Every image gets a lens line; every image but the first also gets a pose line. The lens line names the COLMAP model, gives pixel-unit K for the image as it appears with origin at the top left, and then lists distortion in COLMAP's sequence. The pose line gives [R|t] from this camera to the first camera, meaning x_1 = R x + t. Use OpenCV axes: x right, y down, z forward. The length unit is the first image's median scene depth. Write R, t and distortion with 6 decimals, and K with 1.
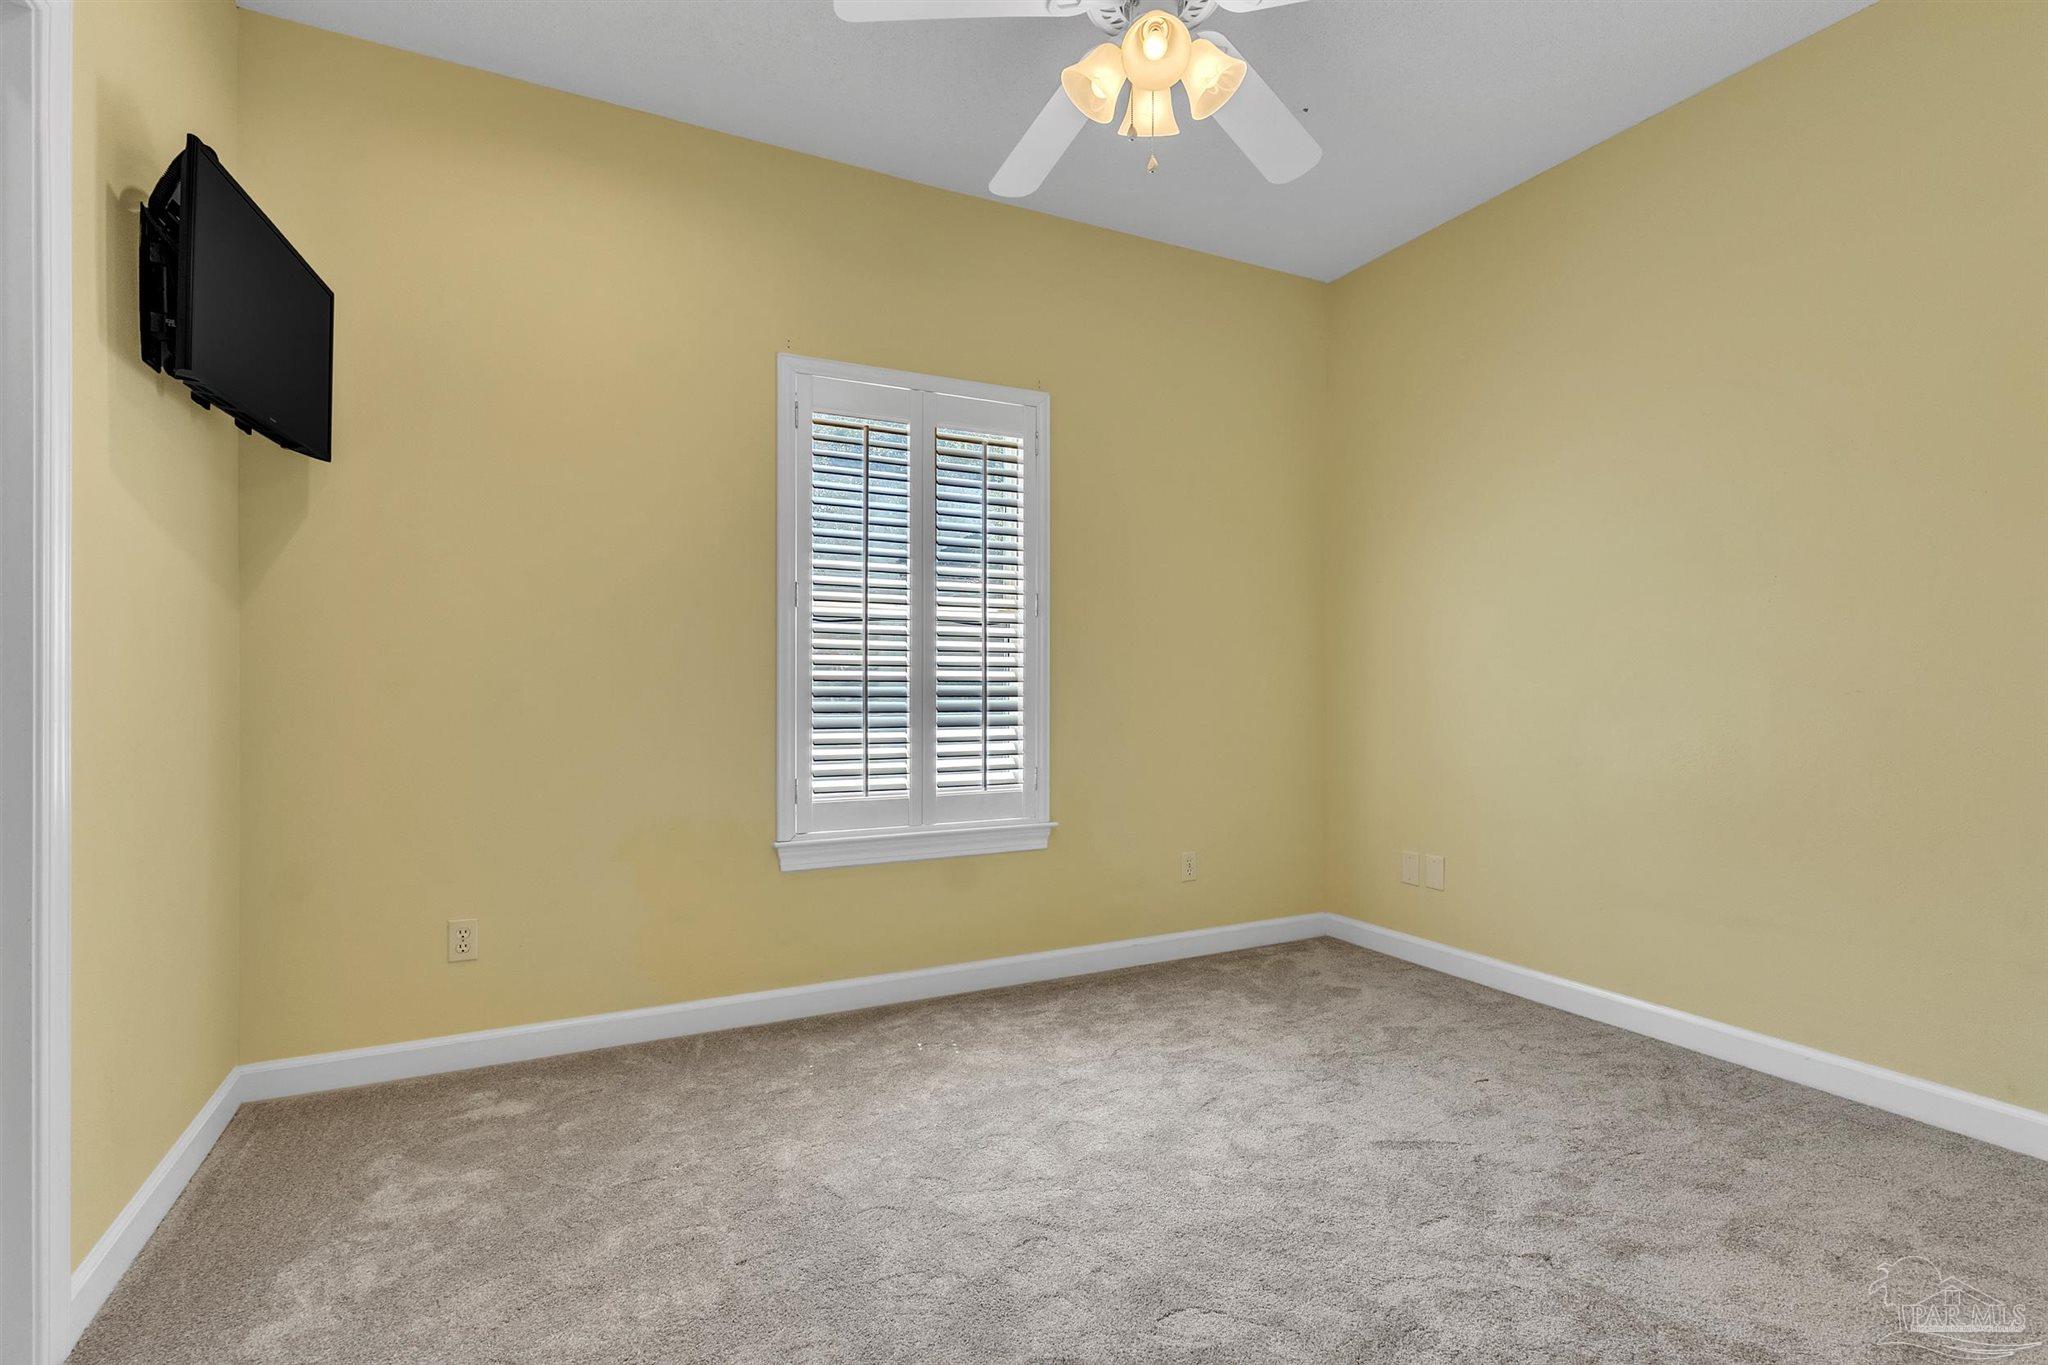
lens RADIAL K [[974.1, 0, 1032.2], [0, 974.1, 678.3], [0, 0, 1]] dist [-0.001695, -0.000223]
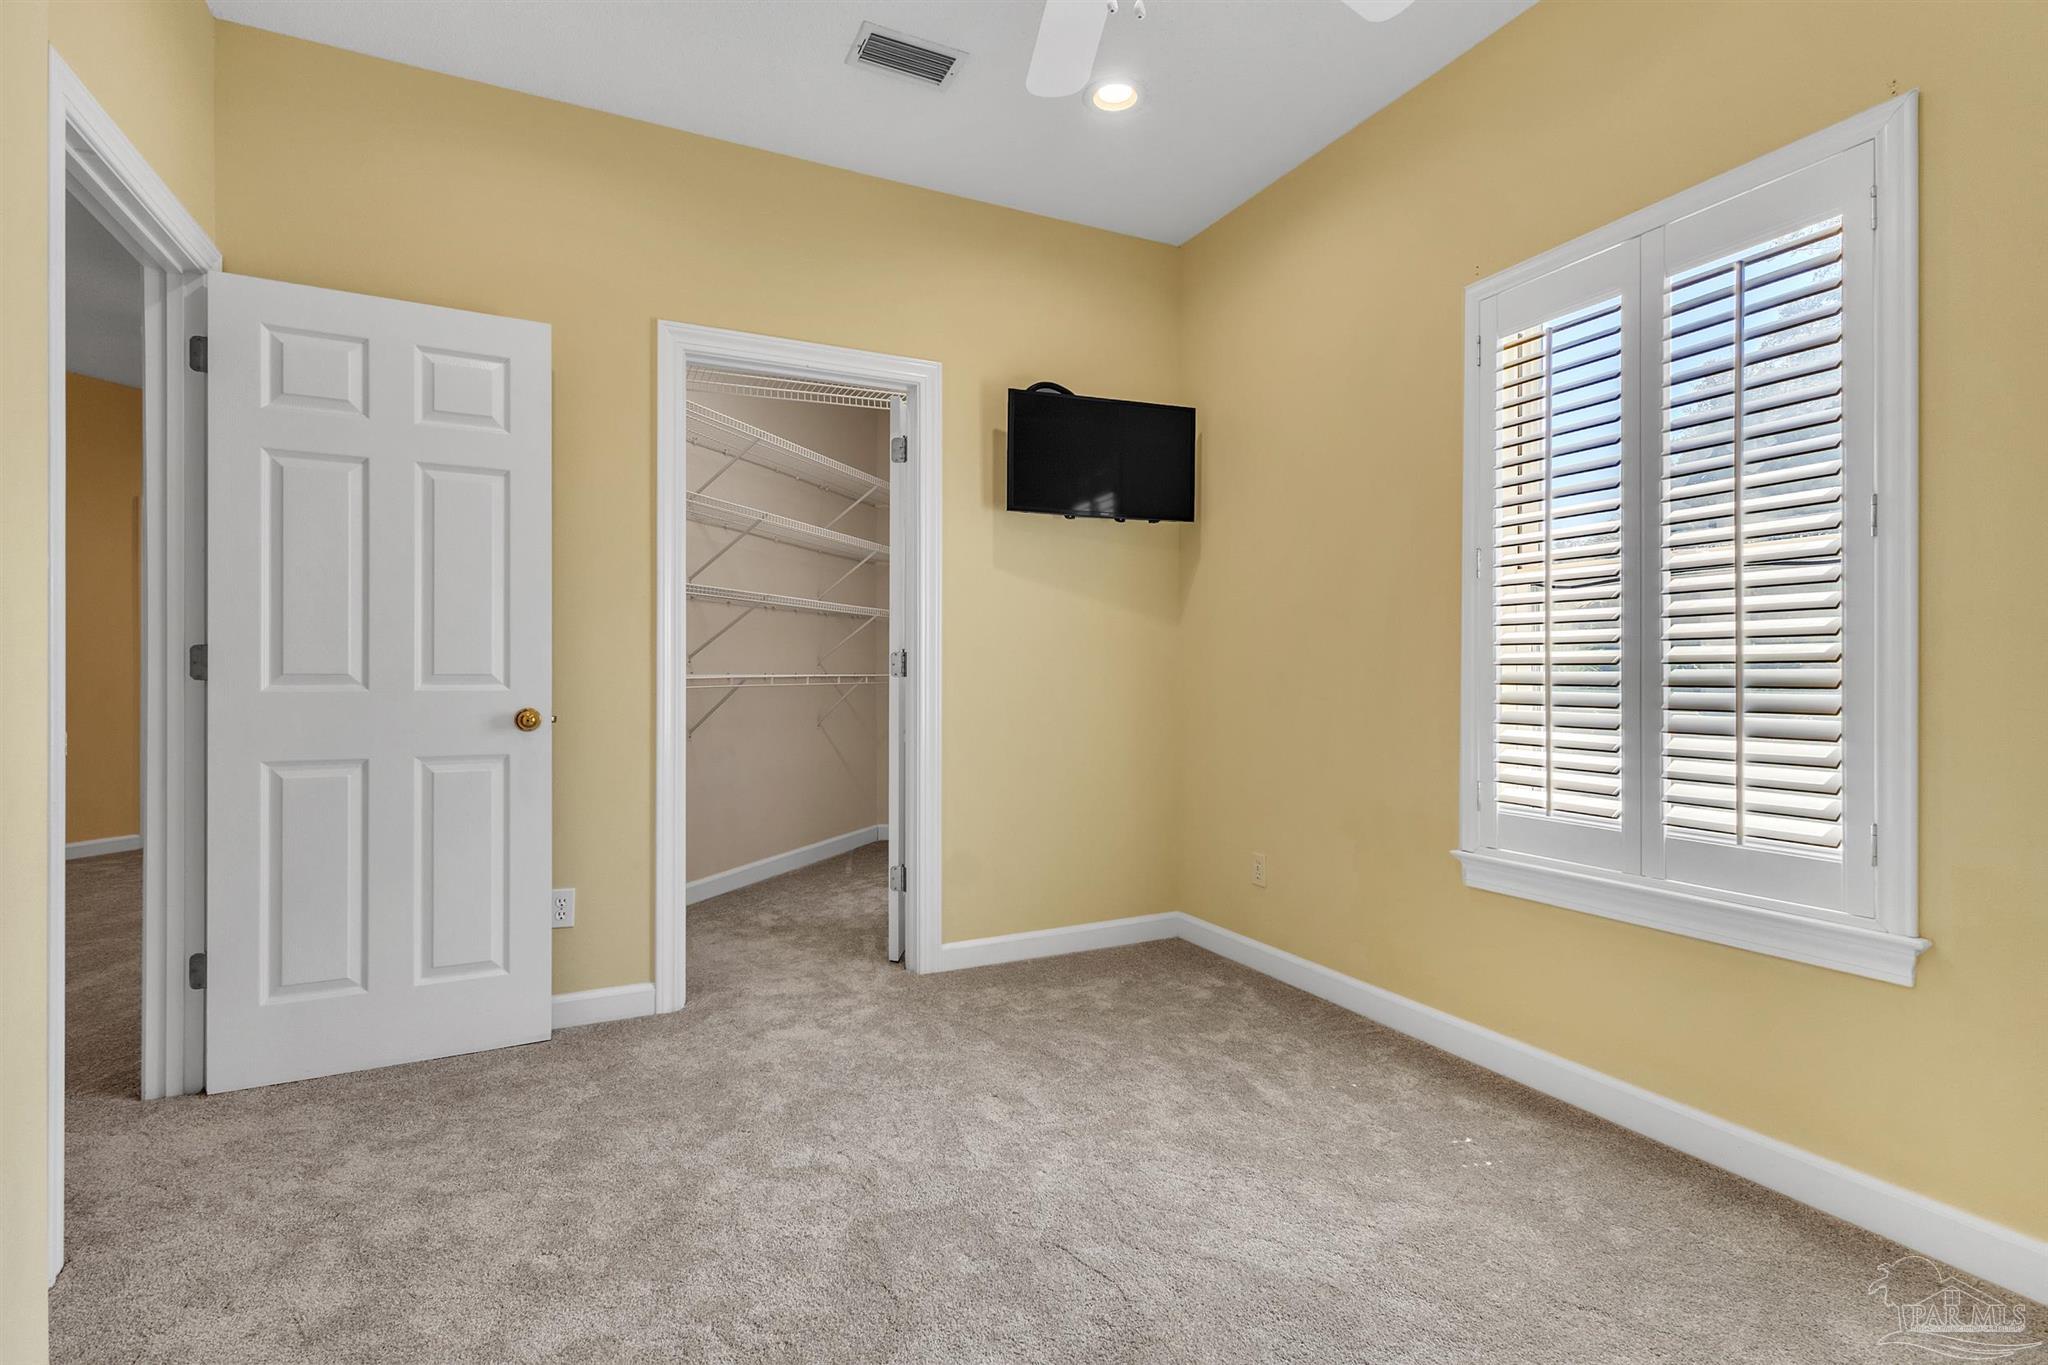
lens RADIAL K [[974.1, 0, 1025.6], [0, 974.1, 673.0], [0, 0, 1]] dist [-0.001695, -0.000223]
pose [[-0.036941, -0.006070, -0.999299, 0.584580], [0.008354, 0.999945, -0.006383, 0.010347], [0.999283, -0.008584, -0.036888, 0.601328]]
